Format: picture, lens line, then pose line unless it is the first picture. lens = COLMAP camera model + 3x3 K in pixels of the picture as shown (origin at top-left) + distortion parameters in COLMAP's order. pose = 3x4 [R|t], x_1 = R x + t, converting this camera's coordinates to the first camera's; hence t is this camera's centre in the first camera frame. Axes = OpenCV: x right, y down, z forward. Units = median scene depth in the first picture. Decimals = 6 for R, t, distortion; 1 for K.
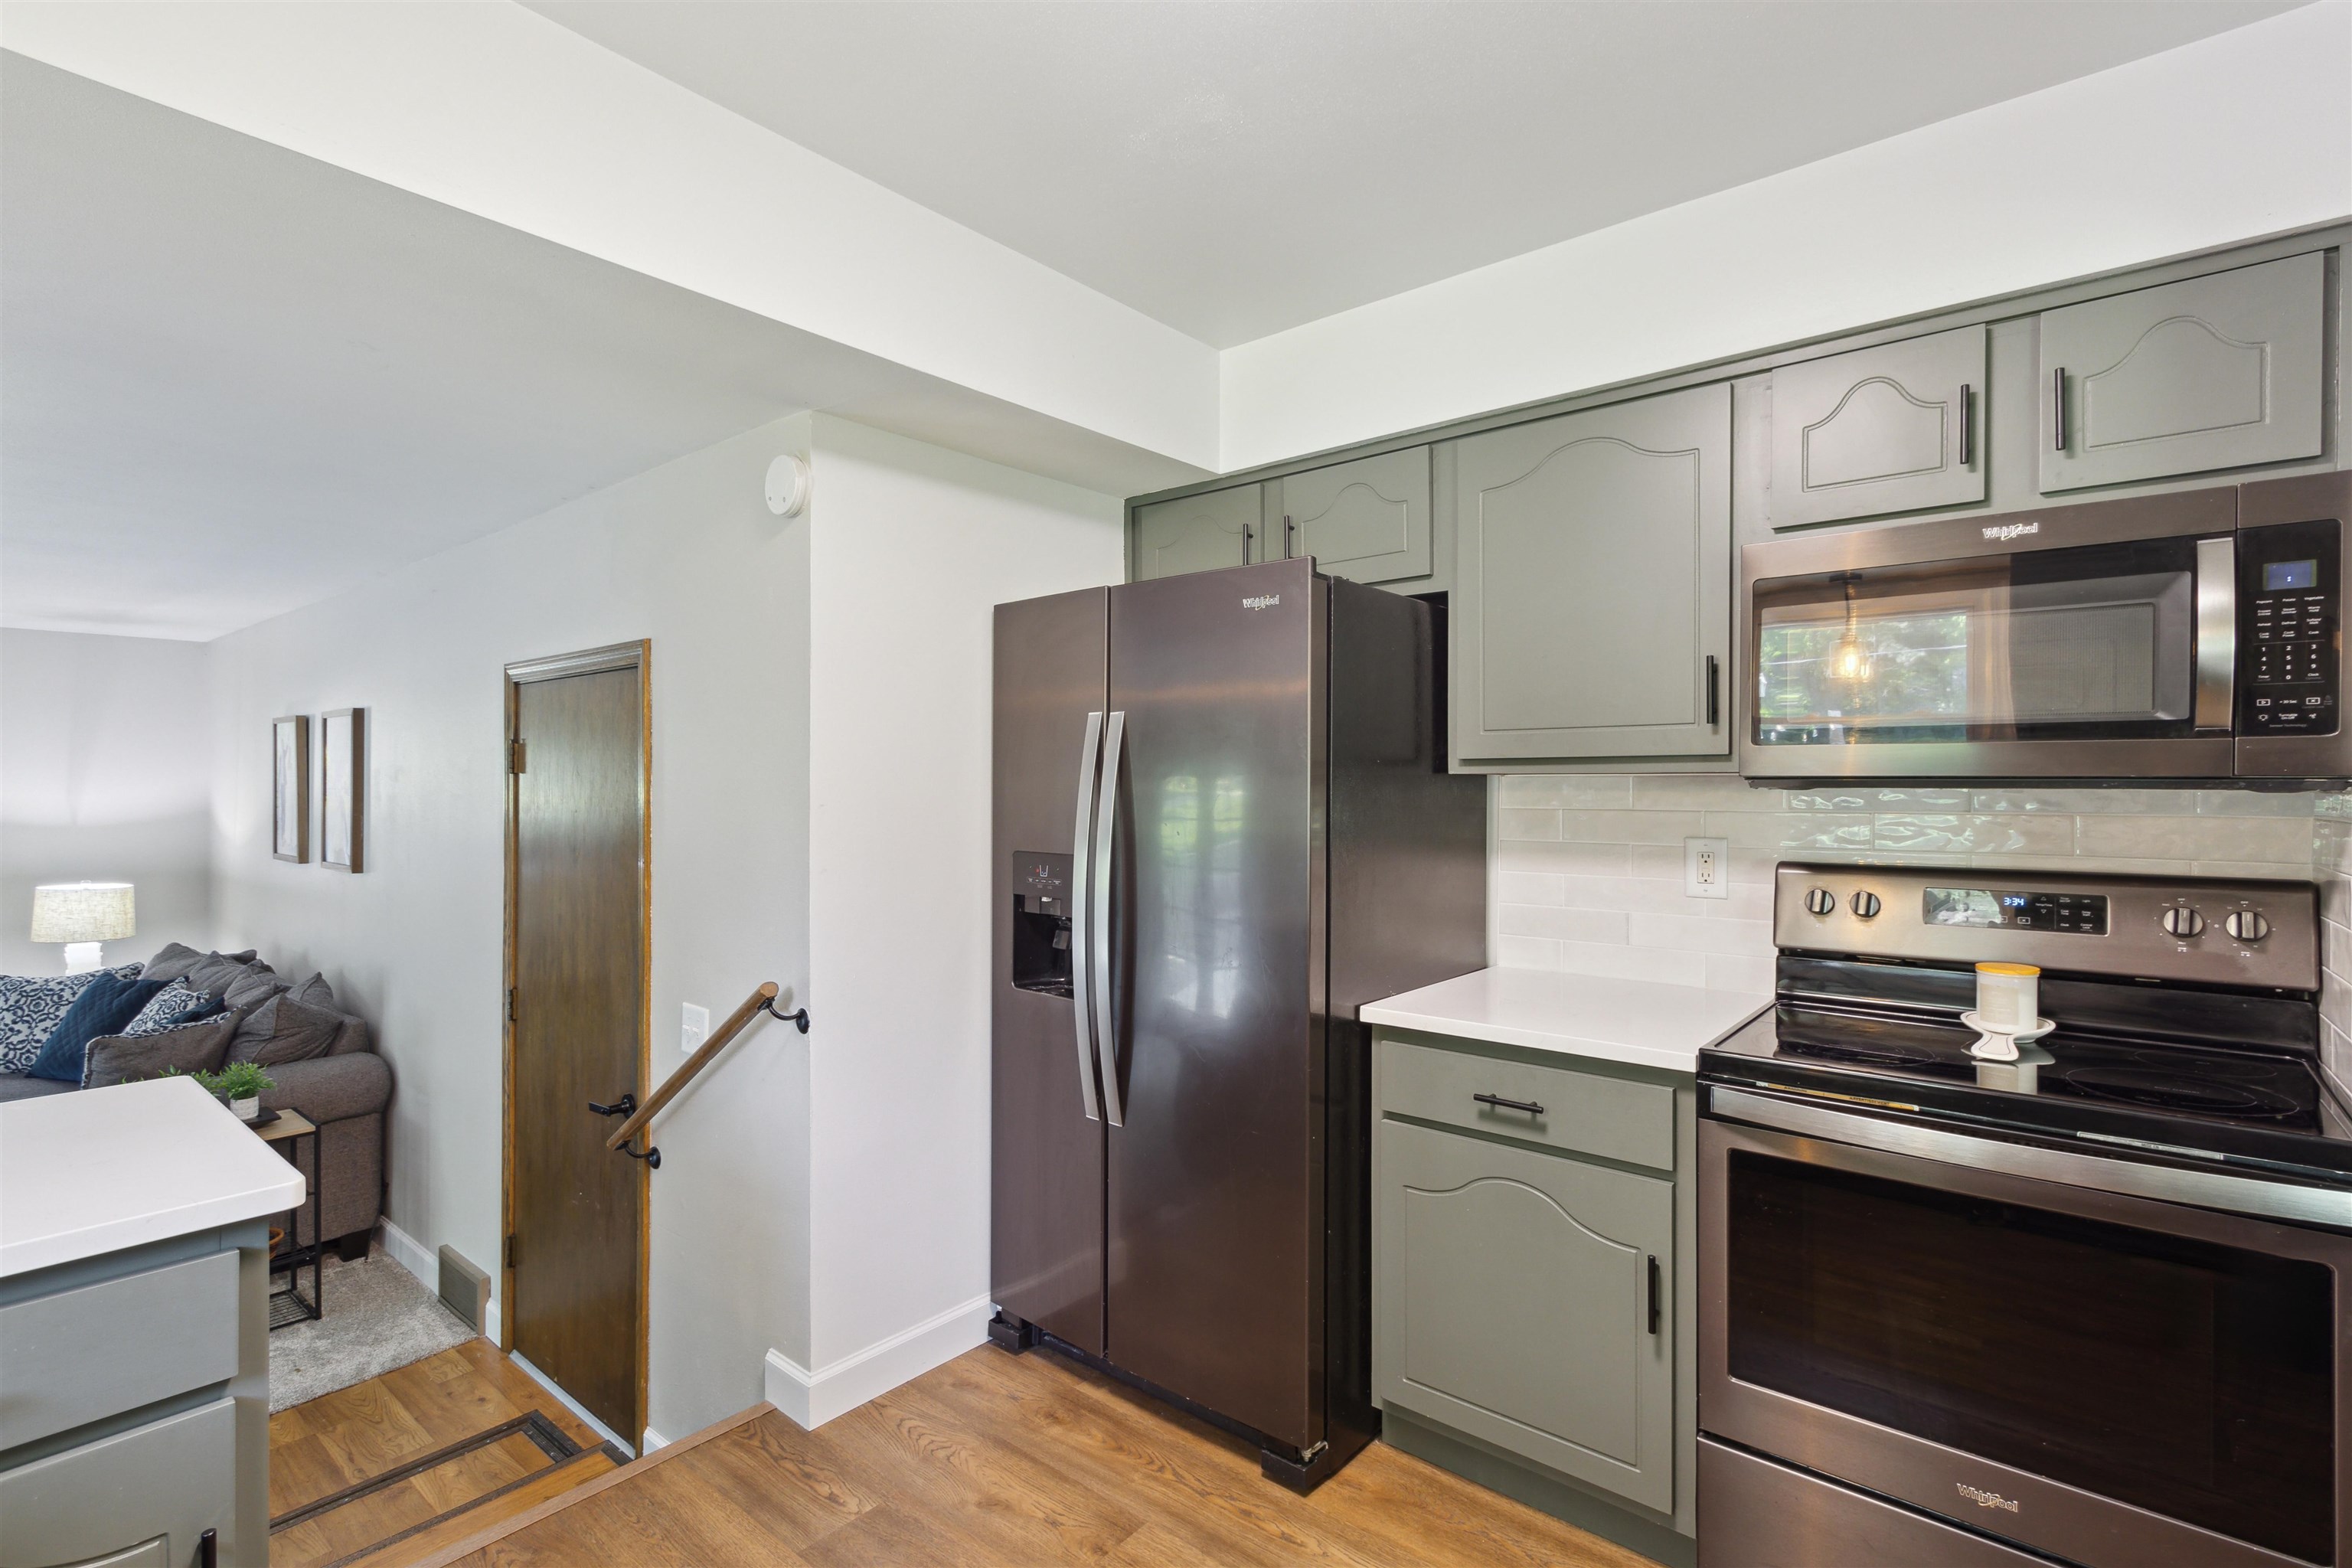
lens RADIAL K [[1142.0, 0, 1169.2], [0, 1142.0, 775.7], [0, 0, 1]] dist [0.004161, 0.000753]
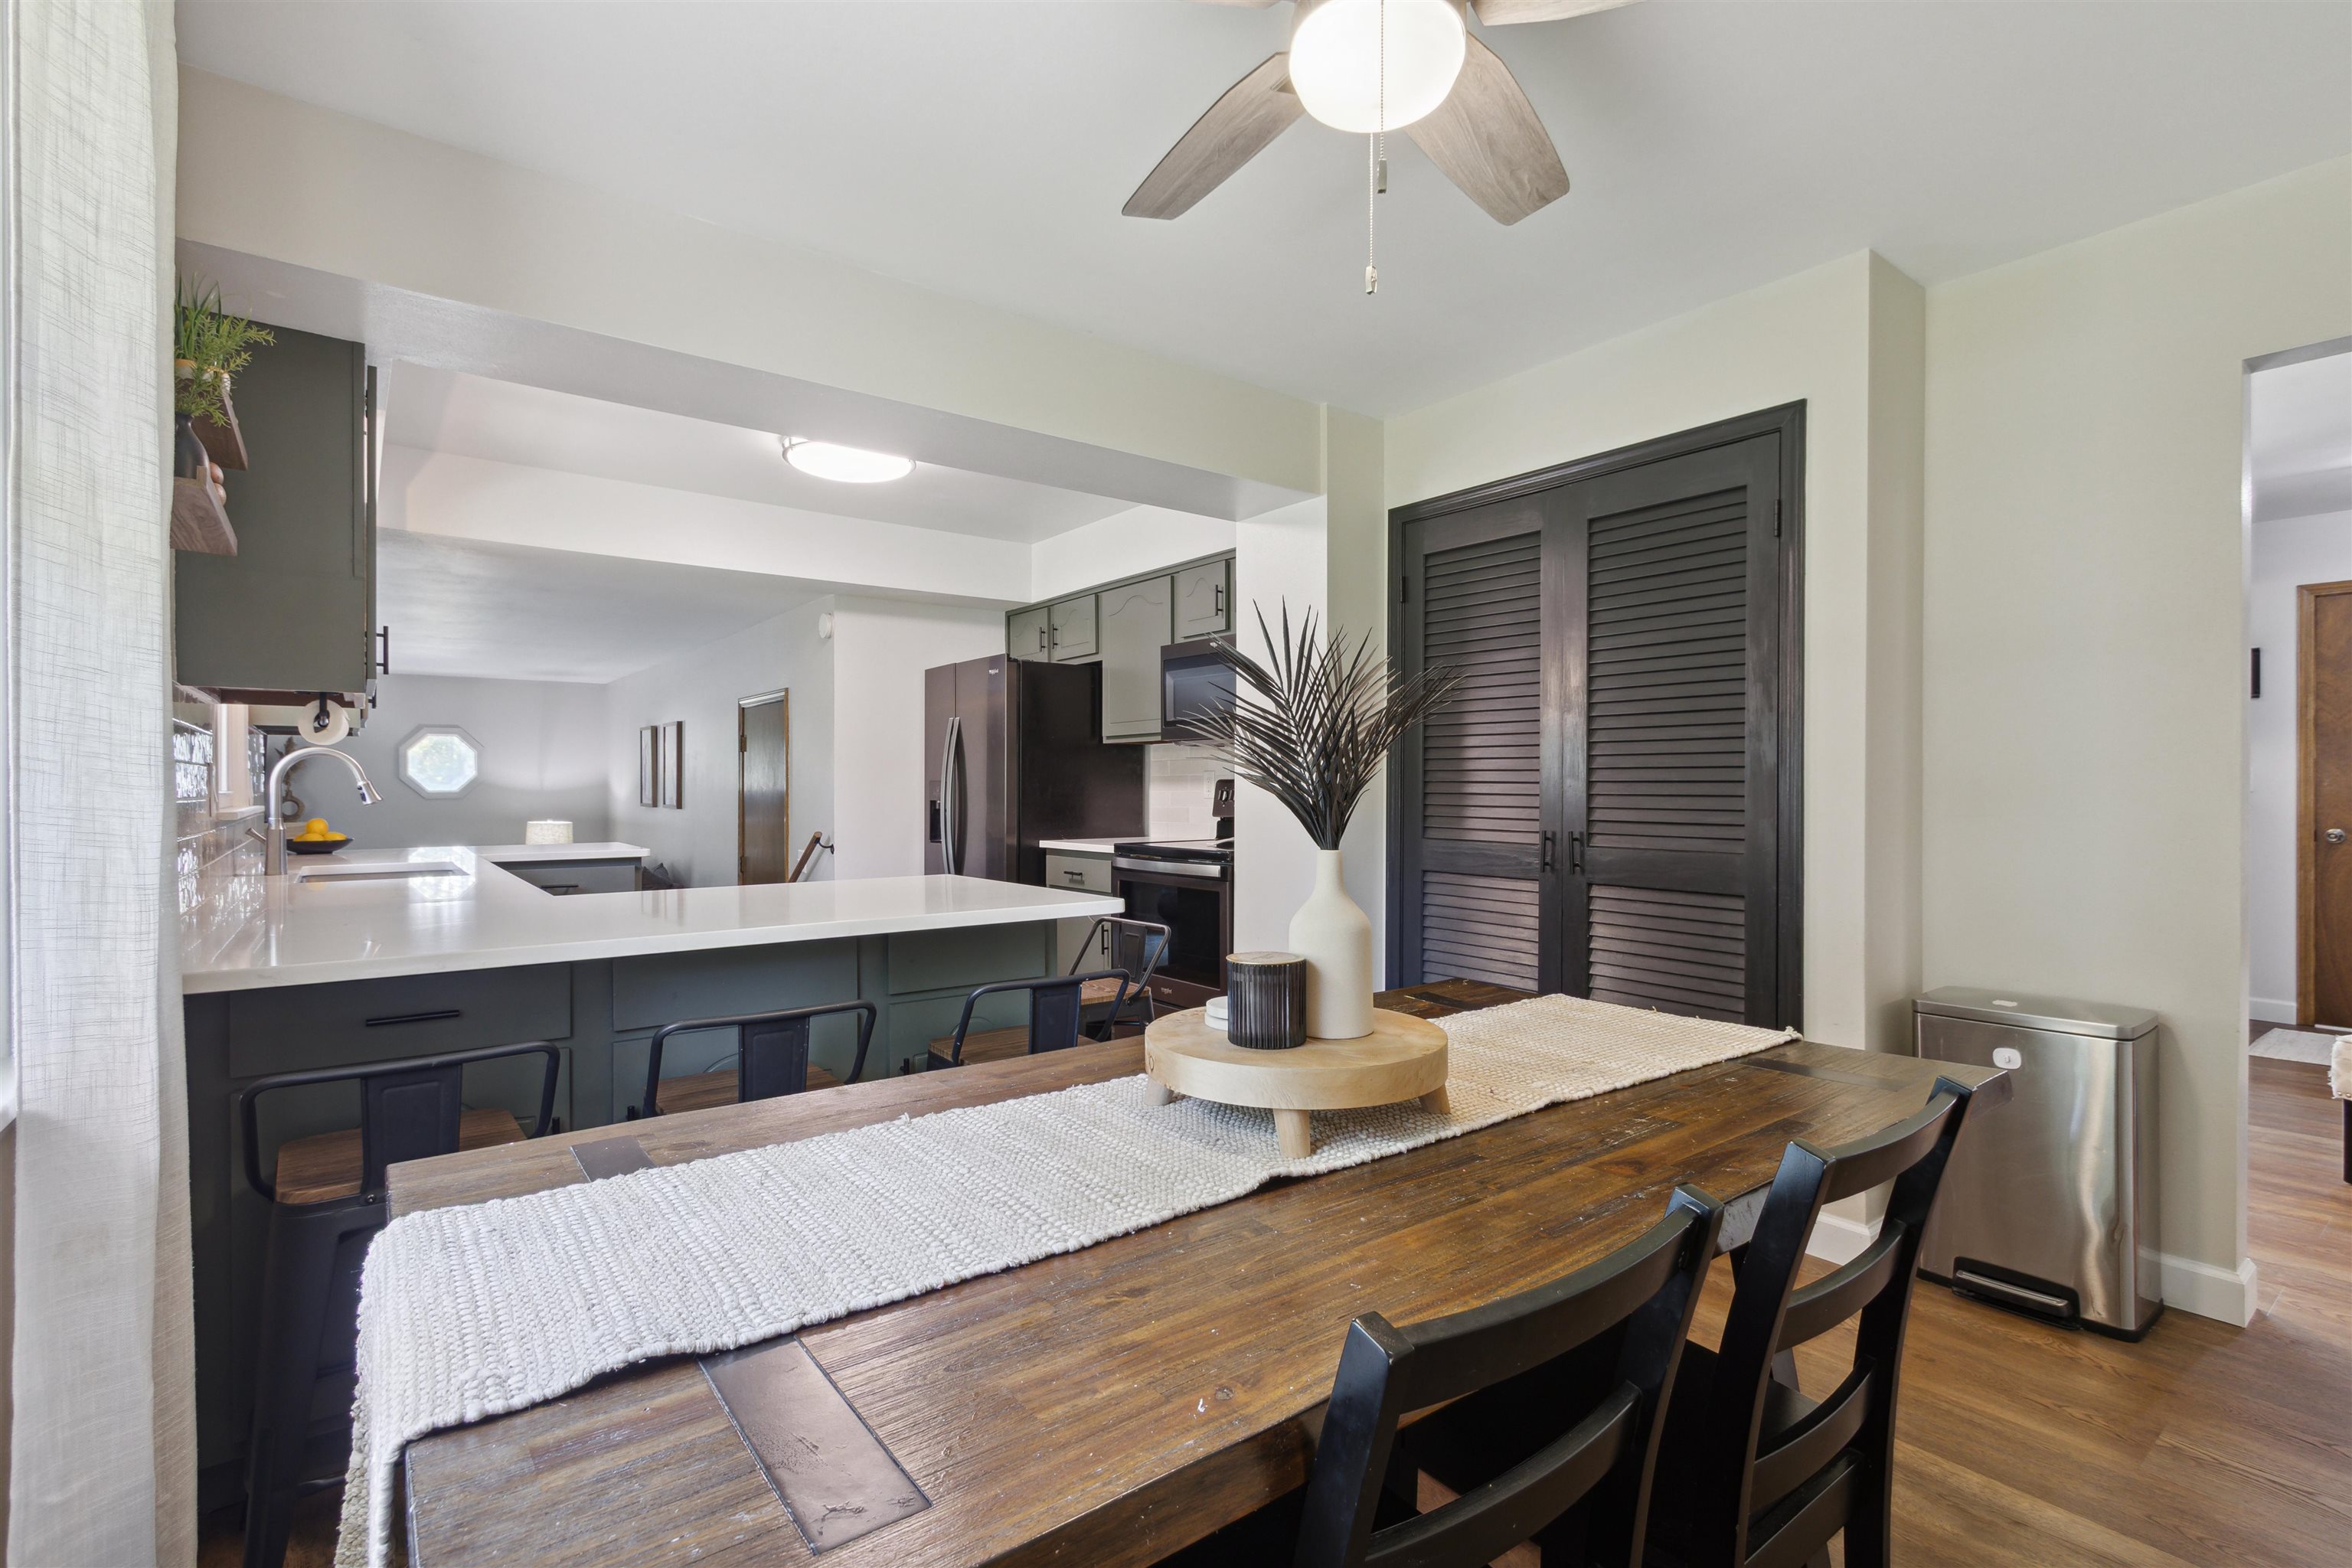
lens RADIAL K [[1093.0, 0, 1152.6], [0, 1093.0, 774.0], [0, 0, 1]] dist [0.035772, 0.000069]
pose [[0.974025, -0.006504, -0.226346, 0.750602], [0.006590, 0.999978, -0.000376, 0.054689], [0.226343, -0.001126, 0.974047, -0.959338]]
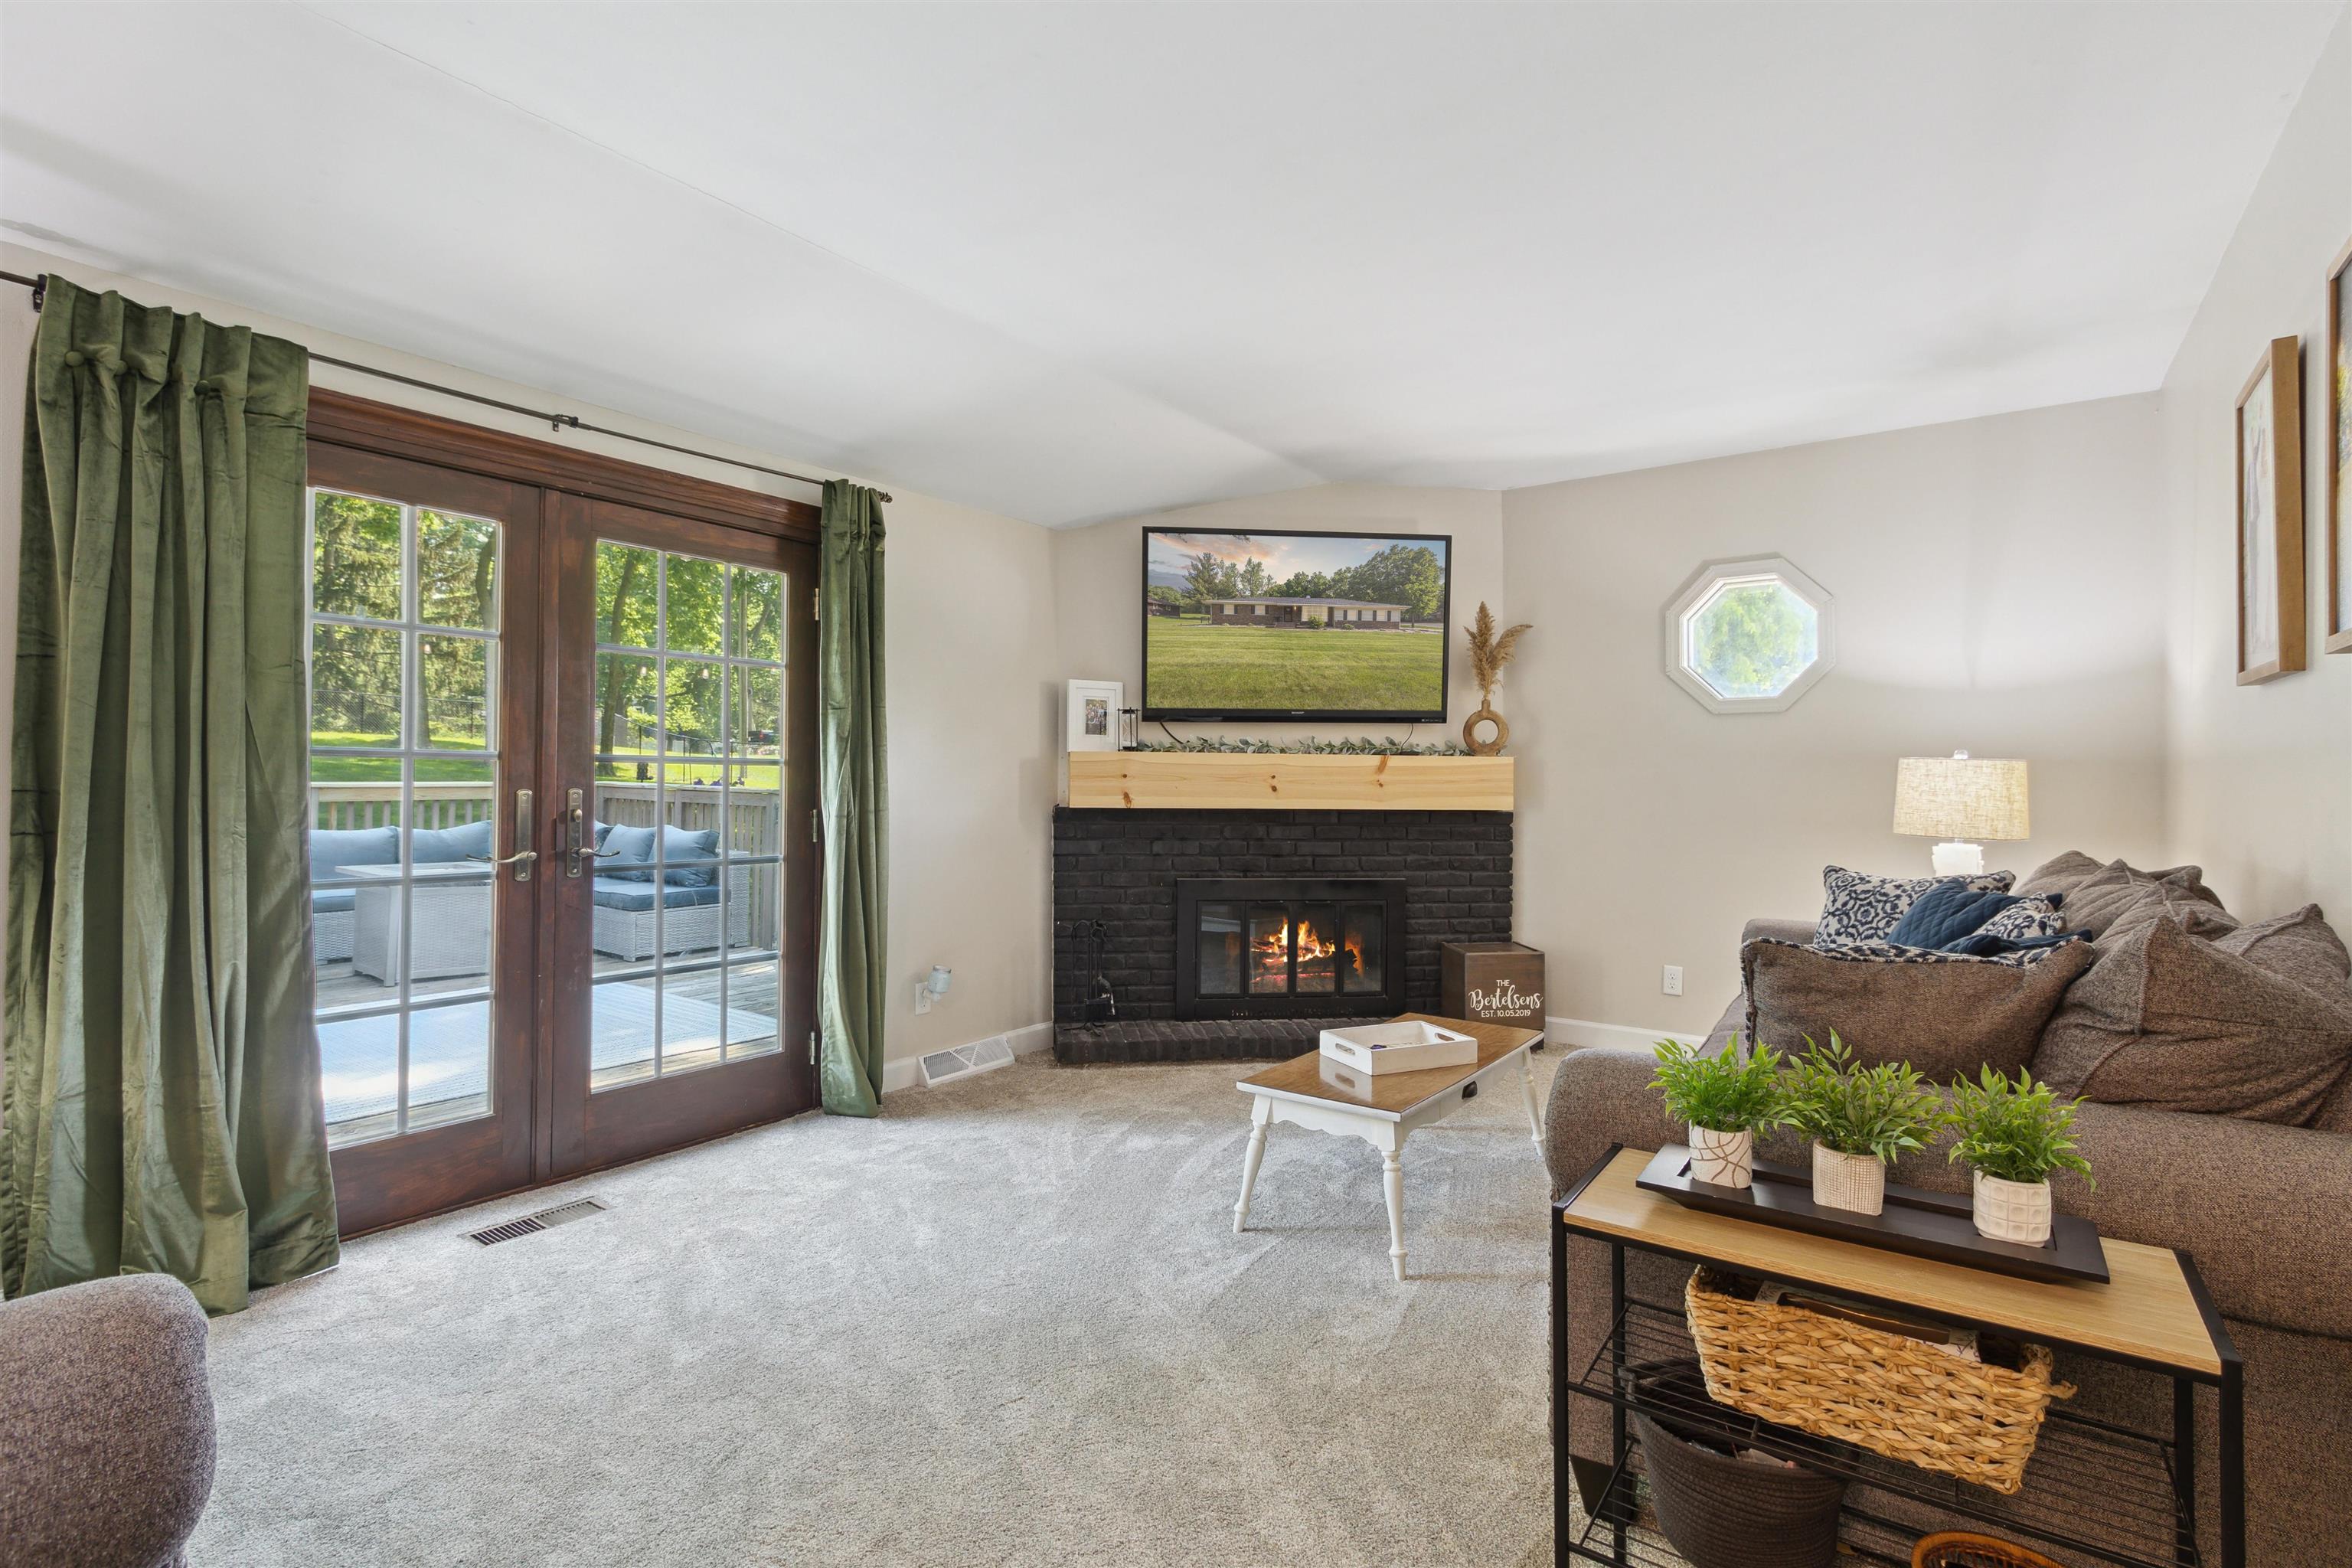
lens RADIAL K [[1111.3, 0, 1170.3], [0, 1111.3, 762.5], [0, 0, 1]] dist [-0.001386, -0.000075]
pose [[0.078312, -0.013292, -0.996840, -0.664605], [-0.001817, 0.999908, -0.013476, 0.218328], [0.996927, 0.002866, 0.078280, 0.978560]]
